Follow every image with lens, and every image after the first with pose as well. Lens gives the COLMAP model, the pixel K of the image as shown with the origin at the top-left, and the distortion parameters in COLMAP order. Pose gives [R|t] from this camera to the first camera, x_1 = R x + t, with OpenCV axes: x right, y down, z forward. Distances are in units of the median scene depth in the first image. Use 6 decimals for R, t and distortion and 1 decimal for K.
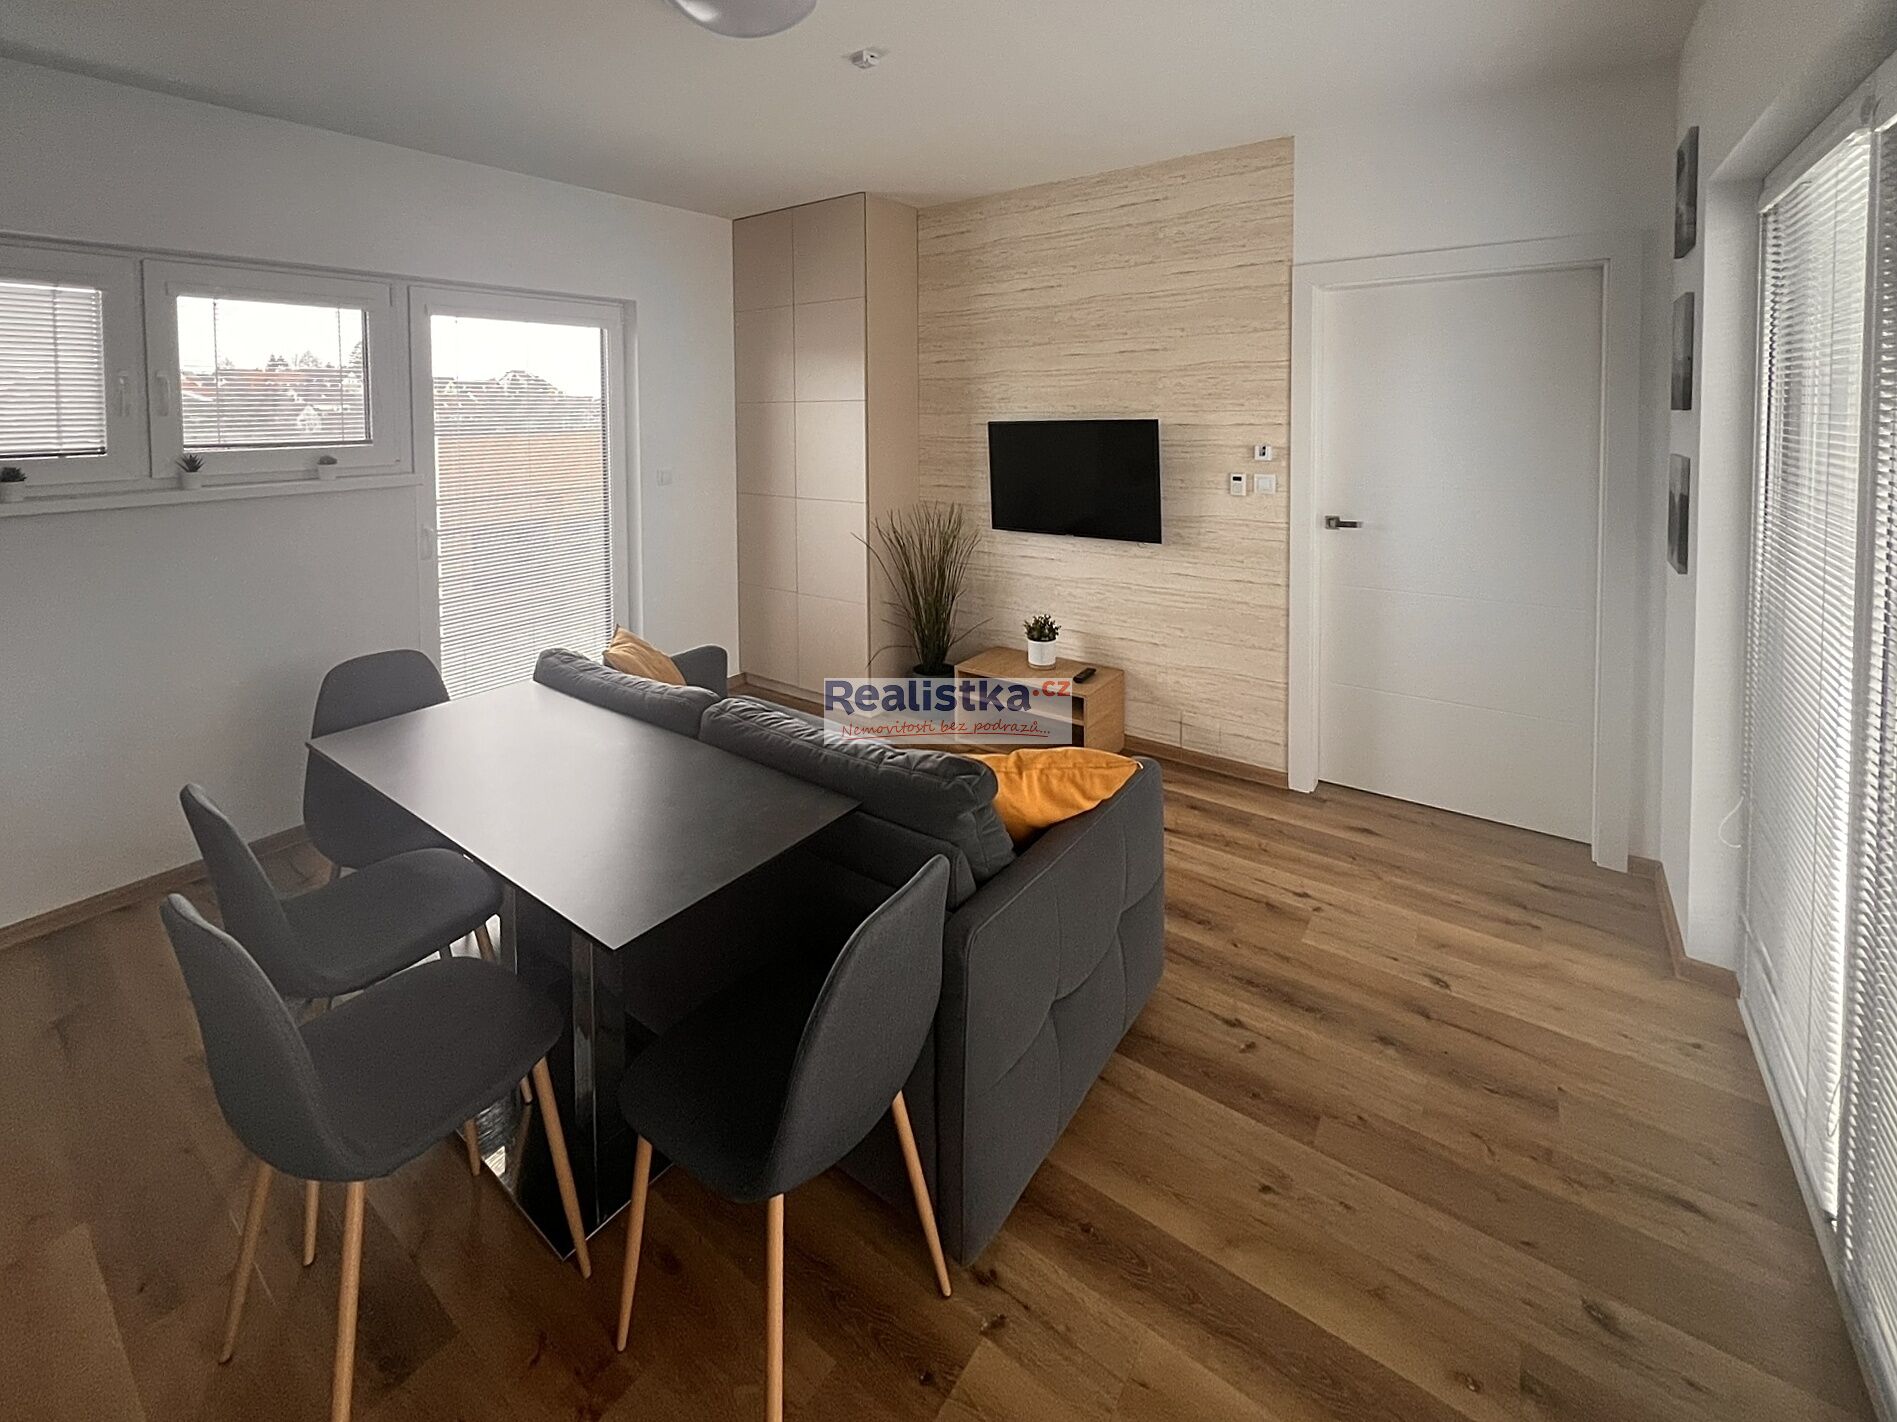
lens RADIAL K [[755.5, 0, 940.5], [0, 755.5, 711.9], [0, 0, 1]] dist [0.000433, -0.000170]
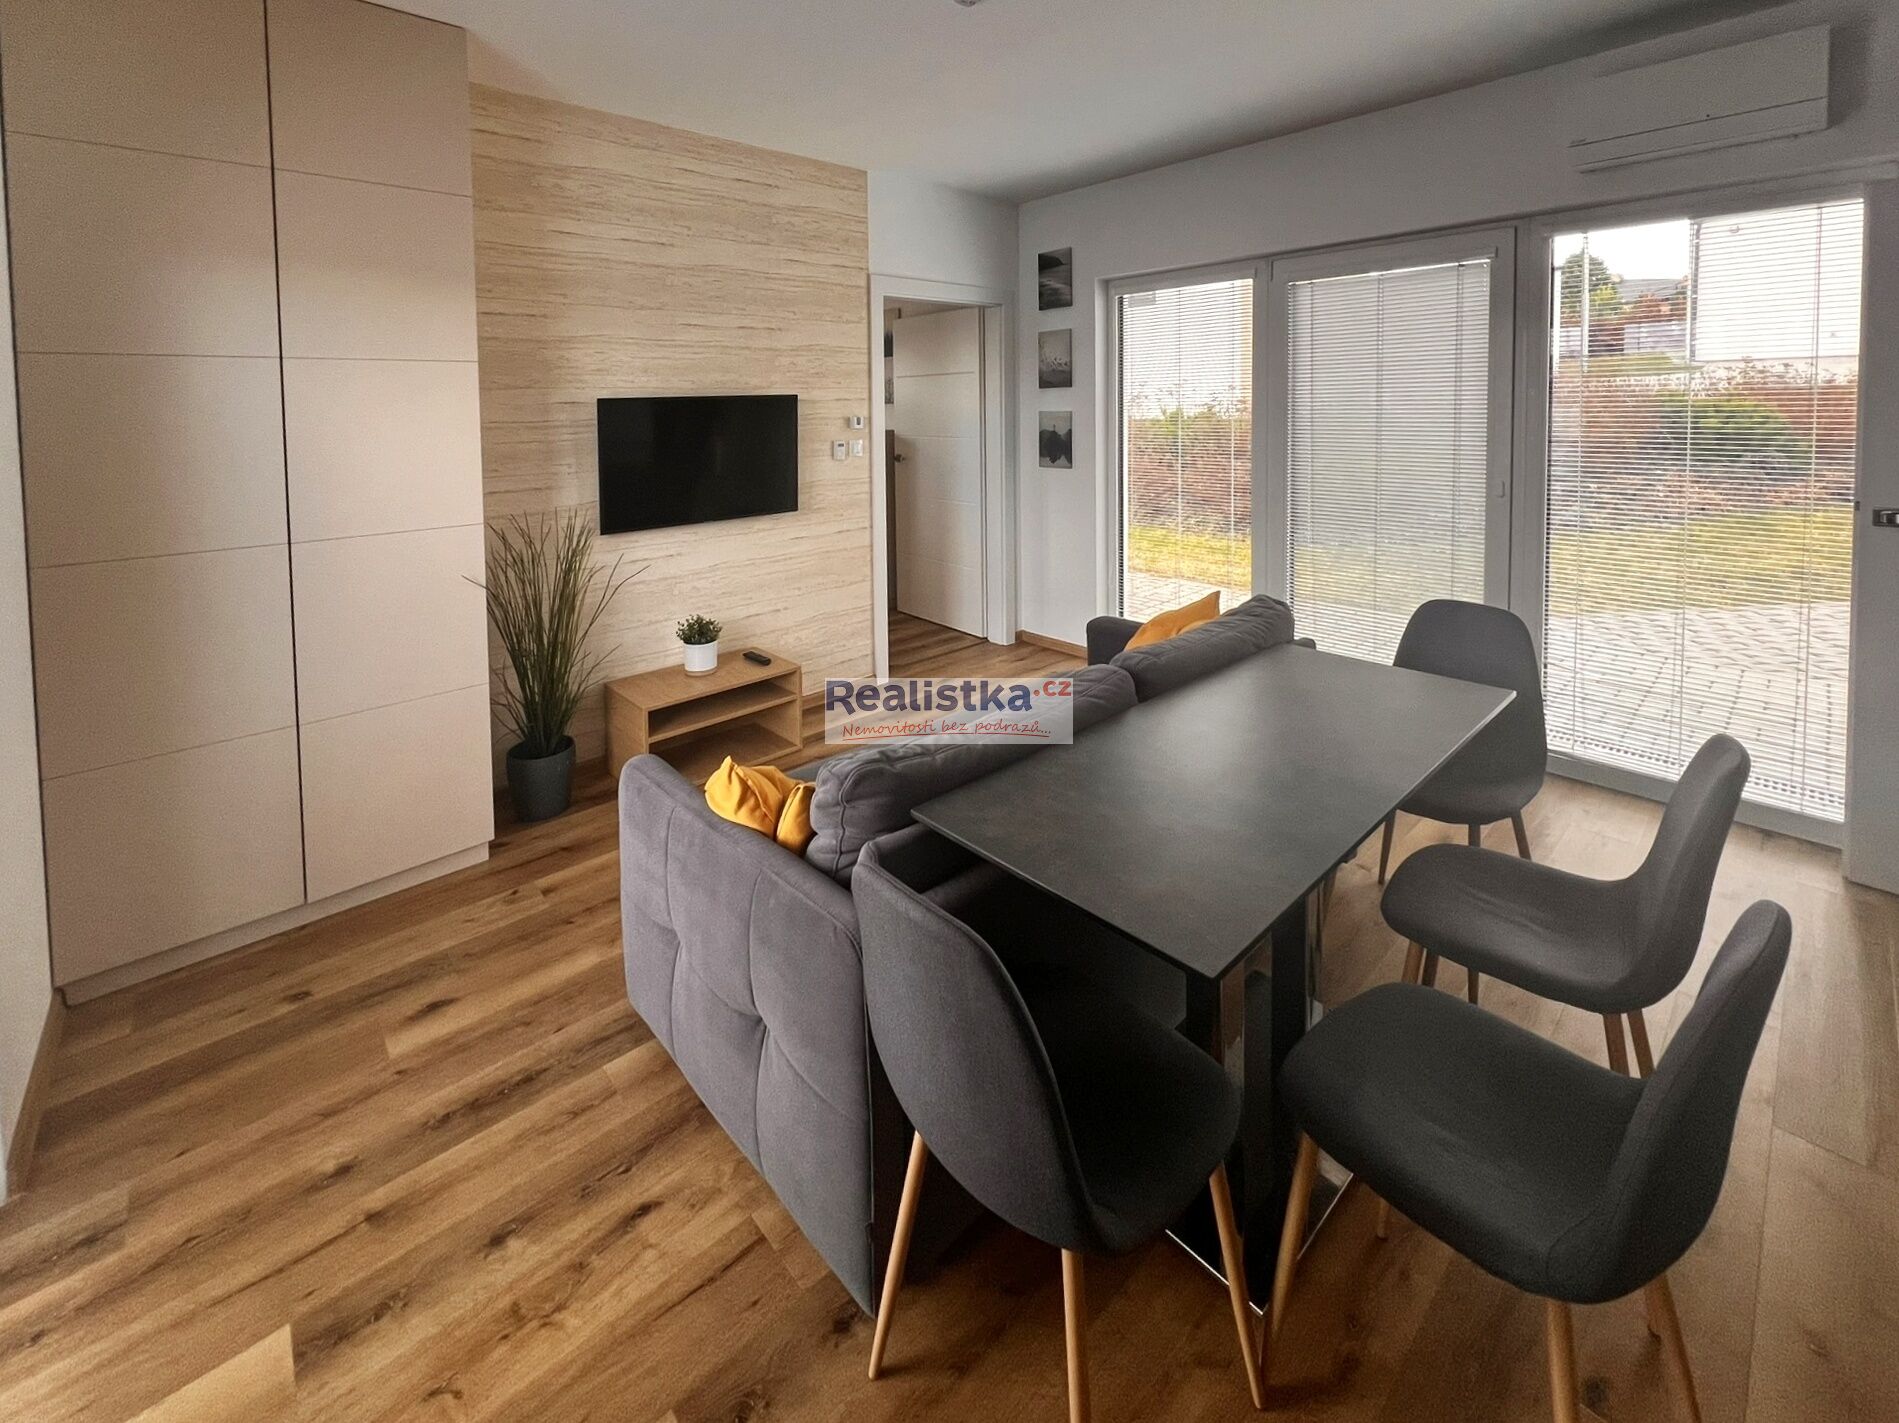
lens RADIAL K [[756.3, 0, 941.5], [0, 756.3, 712.4], [0, 0, 1]] dist [0.000433, -0.000170]
pose [[0.203977, -0.371295, 0.905833, -0.755718], [0.366329, 0.887013, 0.281091, -0.195483], [-0.907853, 0.274497, 0.316946, 0.545636]]
